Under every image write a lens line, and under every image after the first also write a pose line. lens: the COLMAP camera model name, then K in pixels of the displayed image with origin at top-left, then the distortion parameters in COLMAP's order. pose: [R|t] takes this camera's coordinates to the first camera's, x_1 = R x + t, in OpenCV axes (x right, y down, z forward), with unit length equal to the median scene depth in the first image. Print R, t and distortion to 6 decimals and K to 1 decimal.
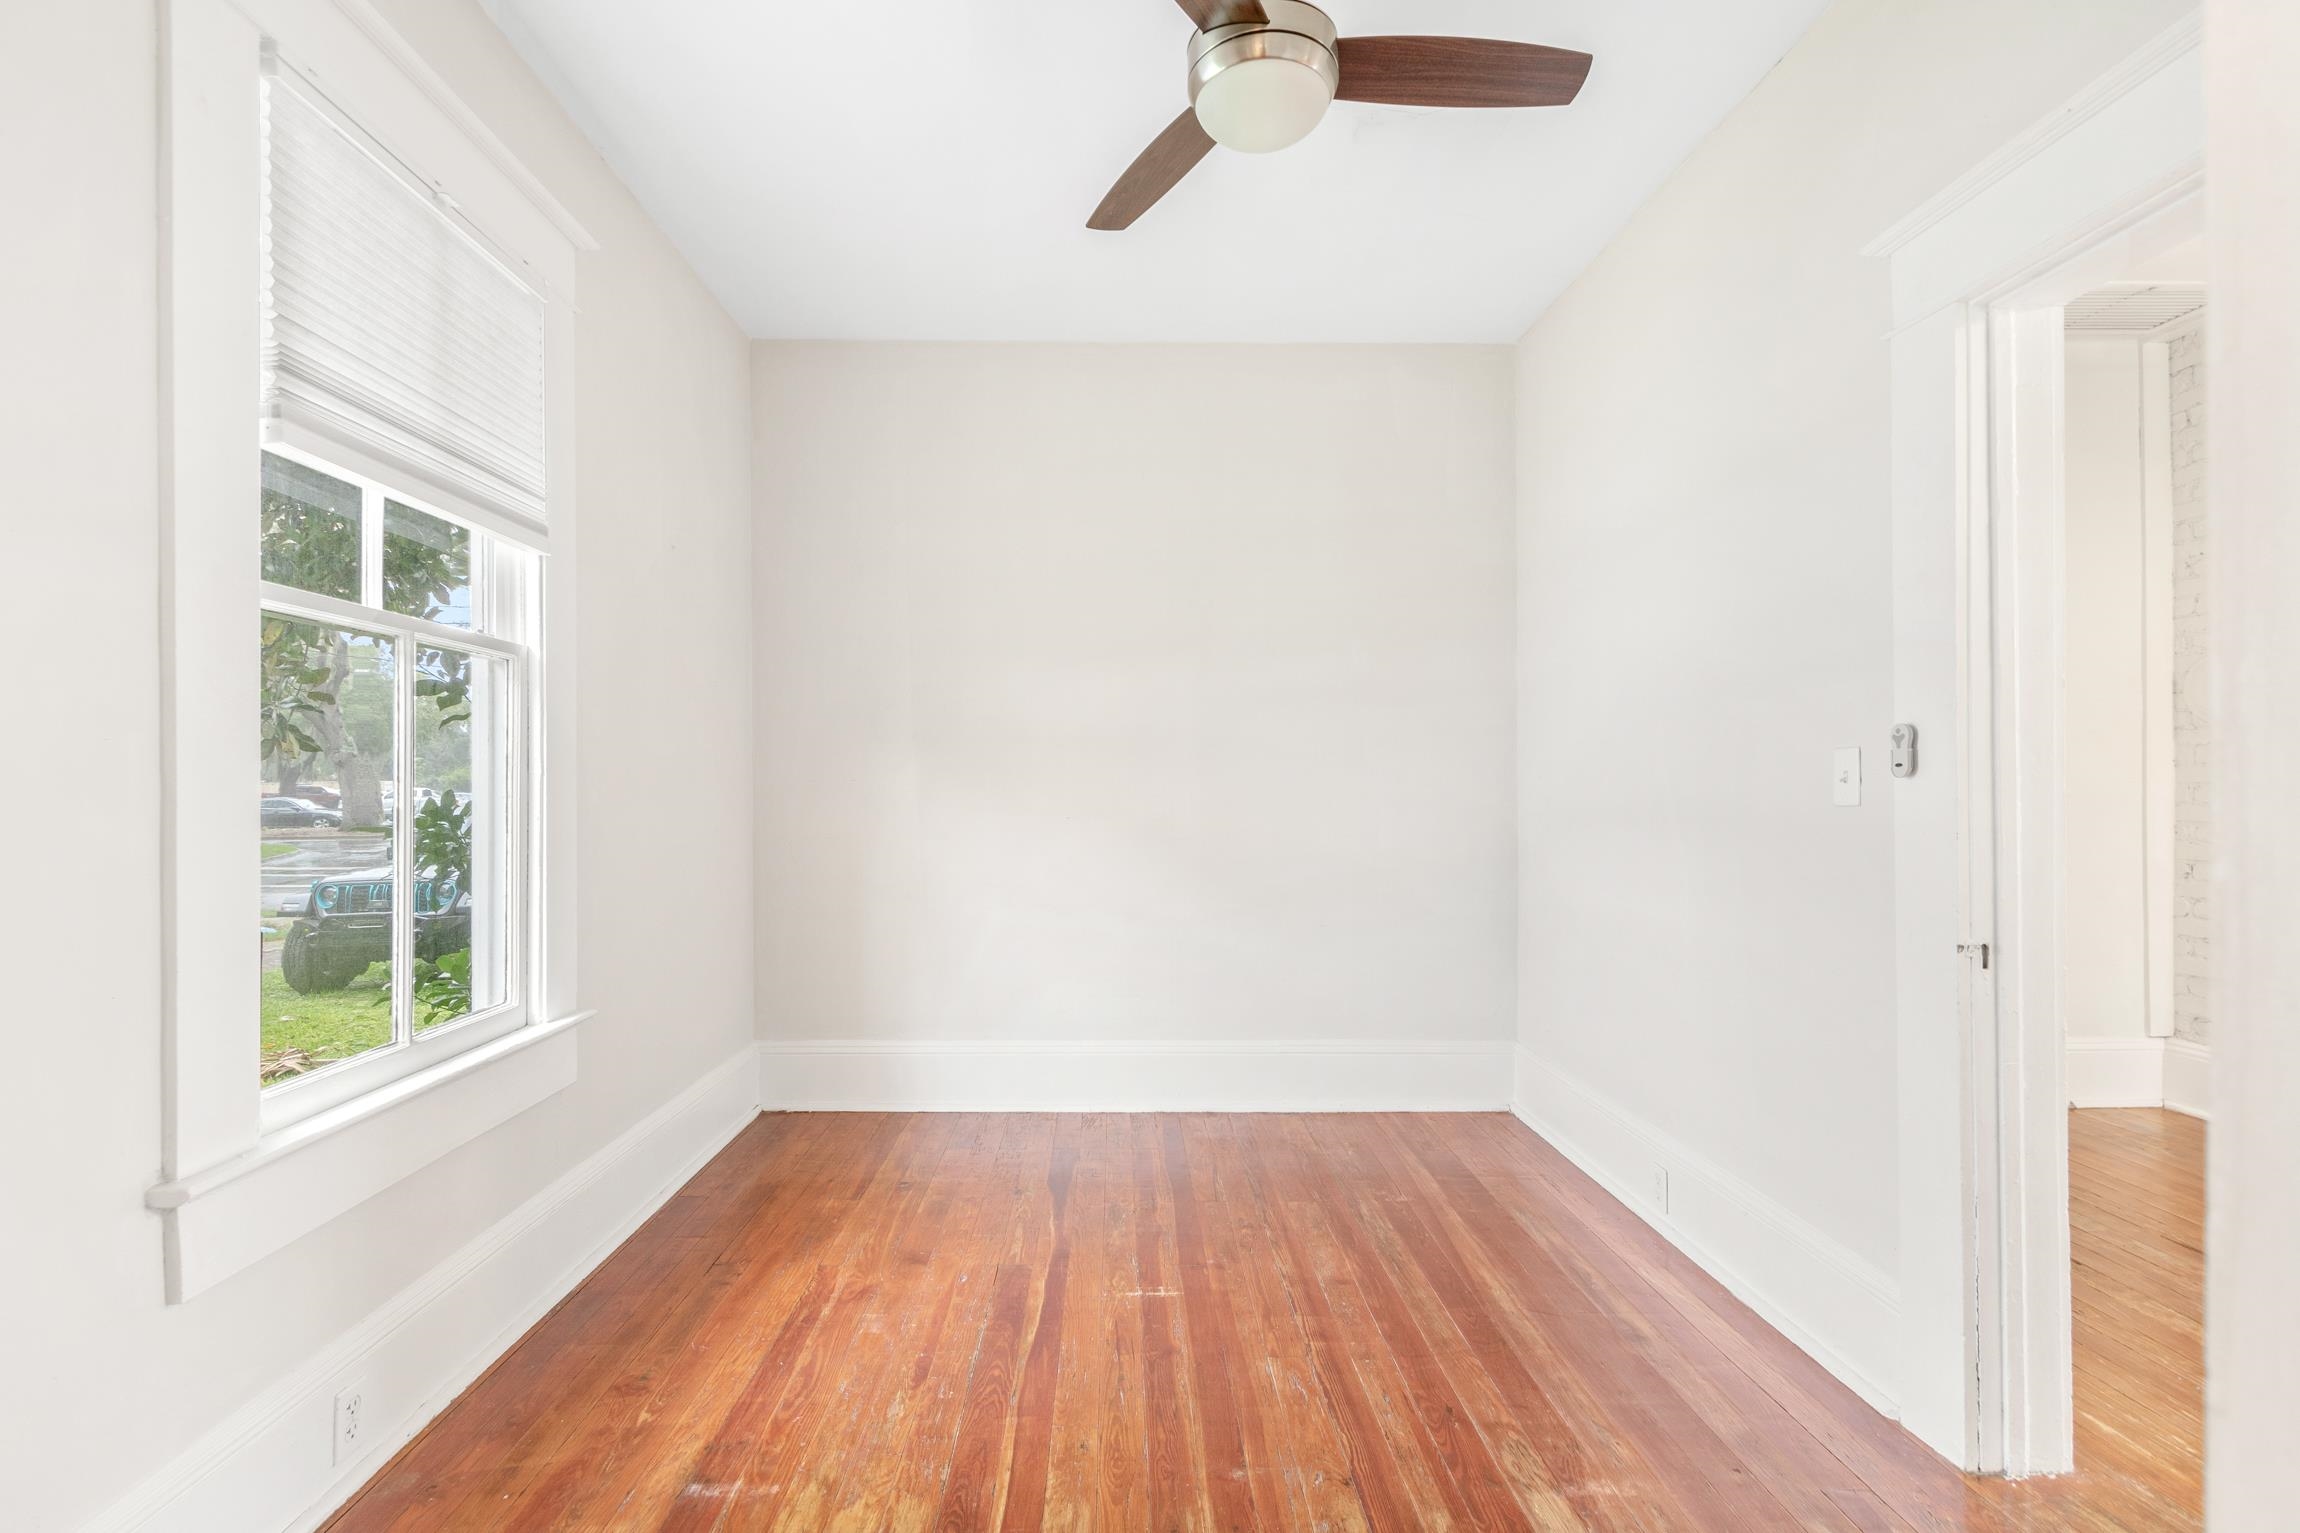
lens RADIAL K [[1081.0, 0, 1114.4], [0, 1081.0, 780.0], [0, 0, 1]] dist [0.000001, -0.000190]
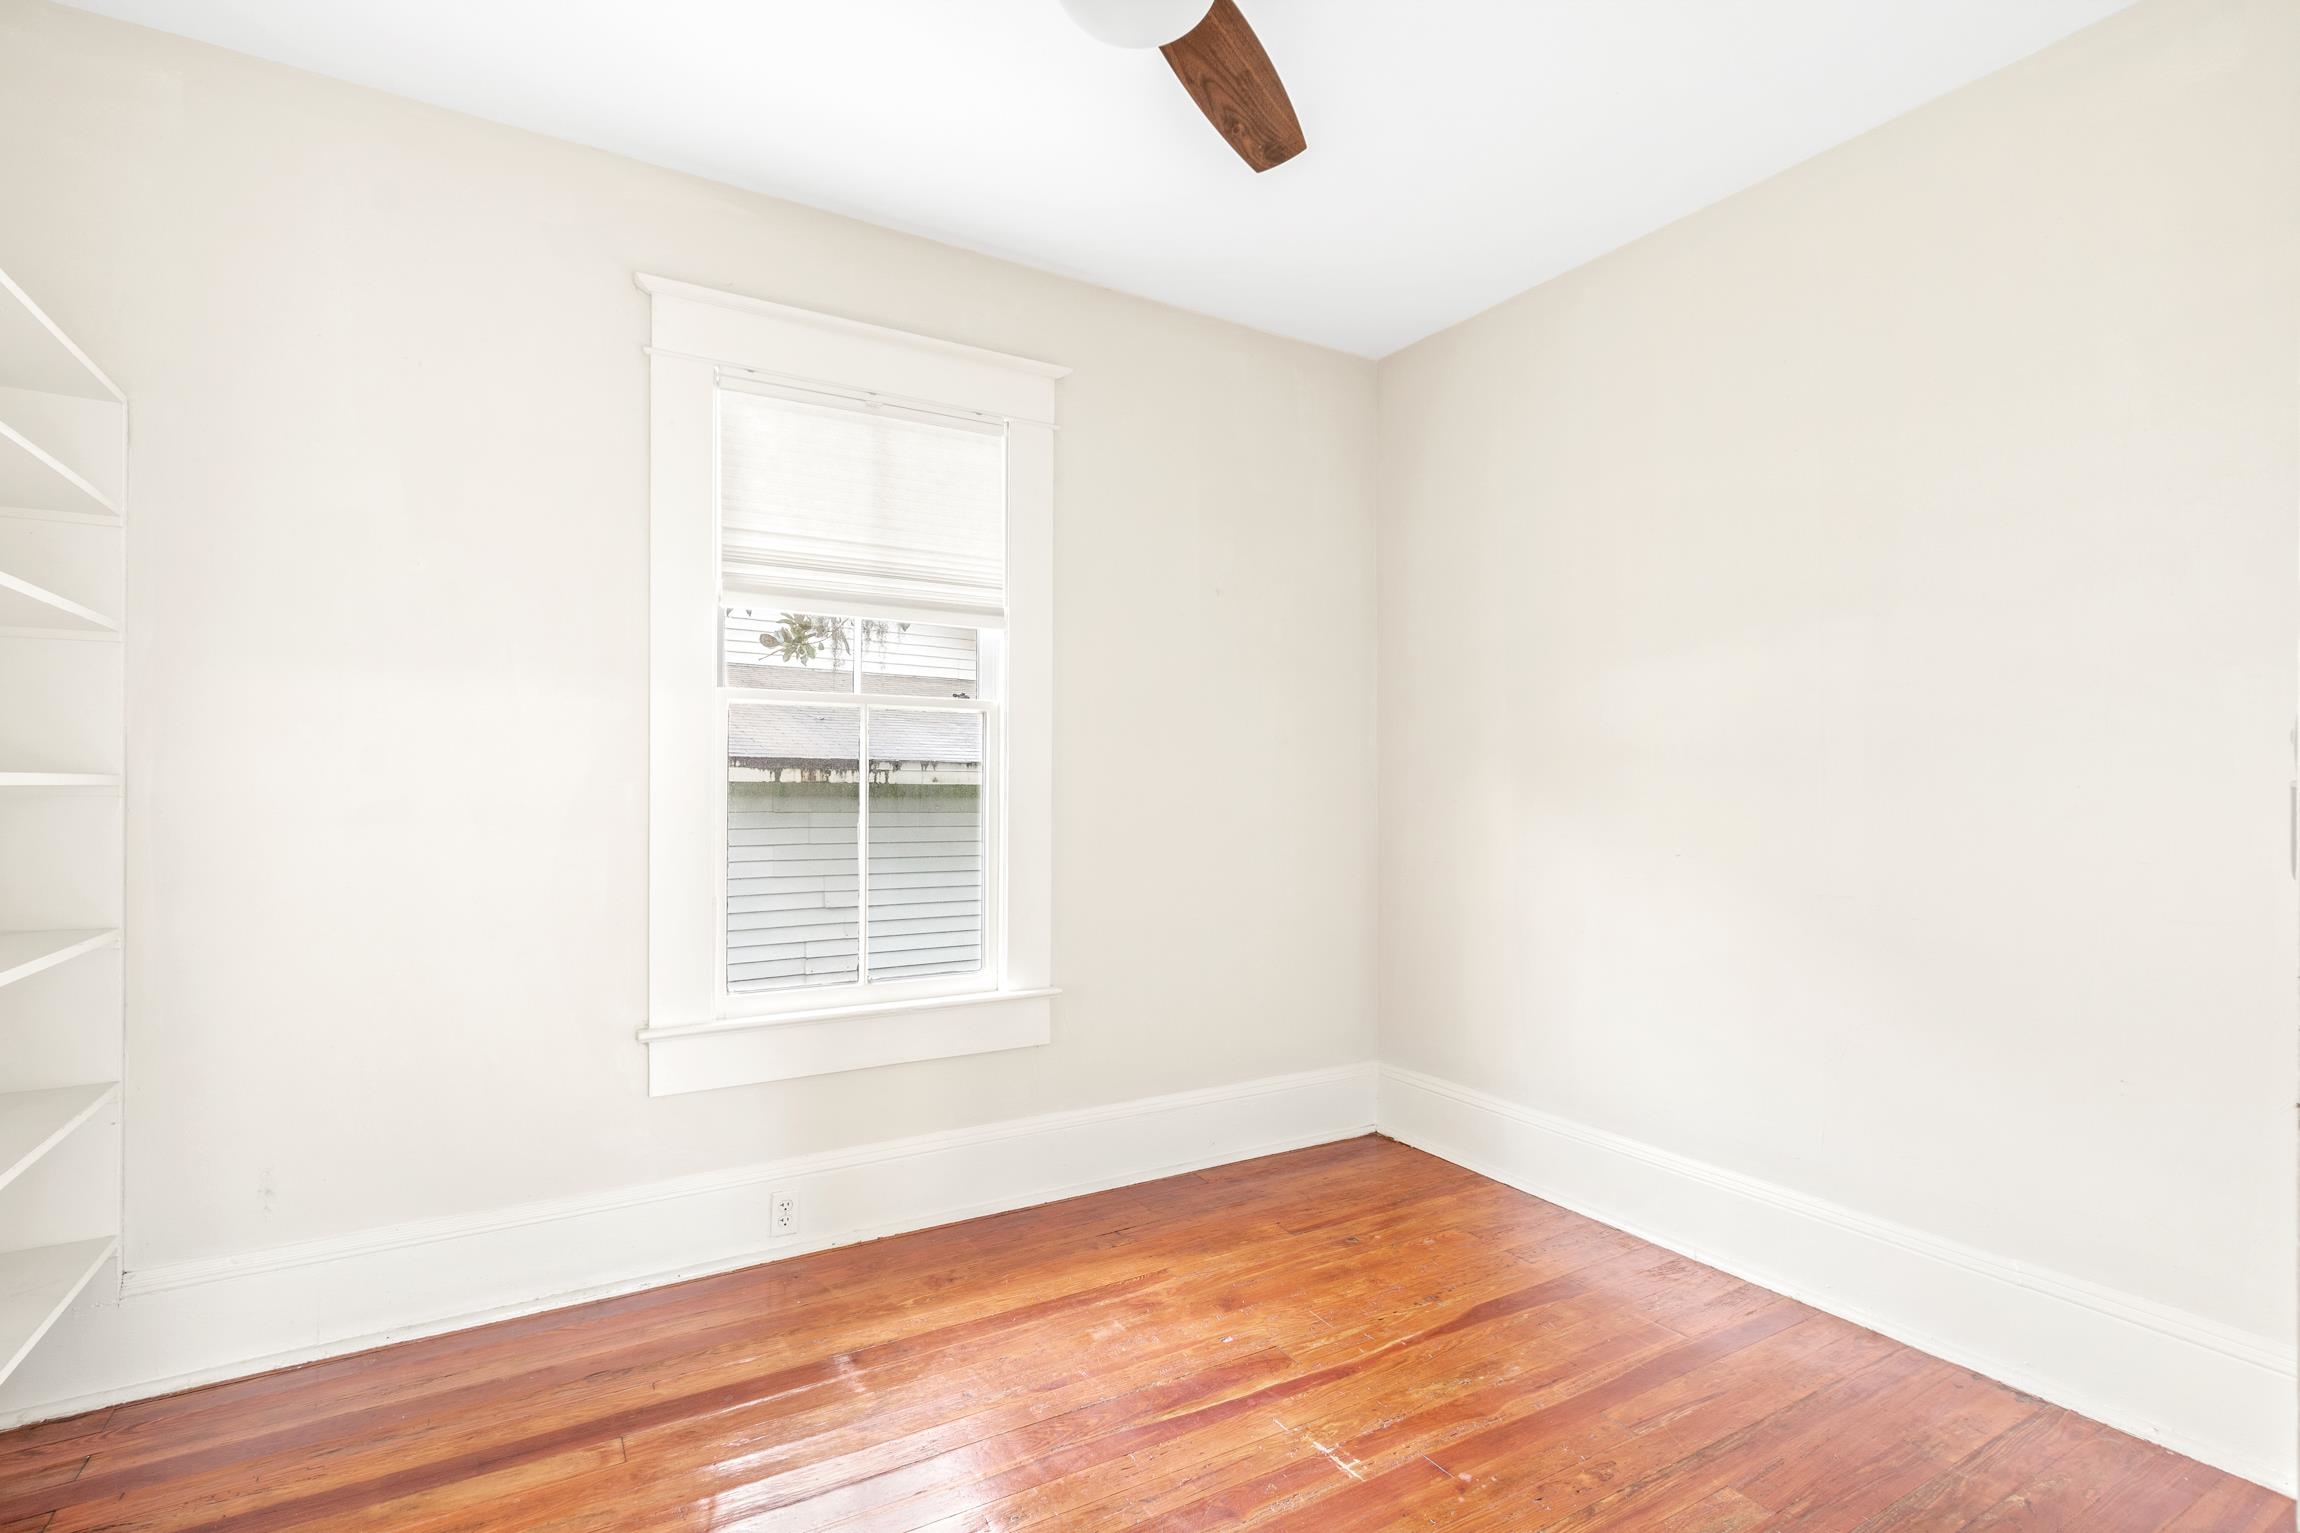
lens RADIAL K [[1071.1, 0, 1150.3], [0, 1071.1, 793.2], [0, 0, 1]] dist [0.000939, -0.000066]
pose [[0.502649, 0.006924, -0.864463, 0.690099], [-0.001635, 0.999974, 0.007059, -0.024193], [0.864489, -0.002135, 0.502647, 0.516752]]
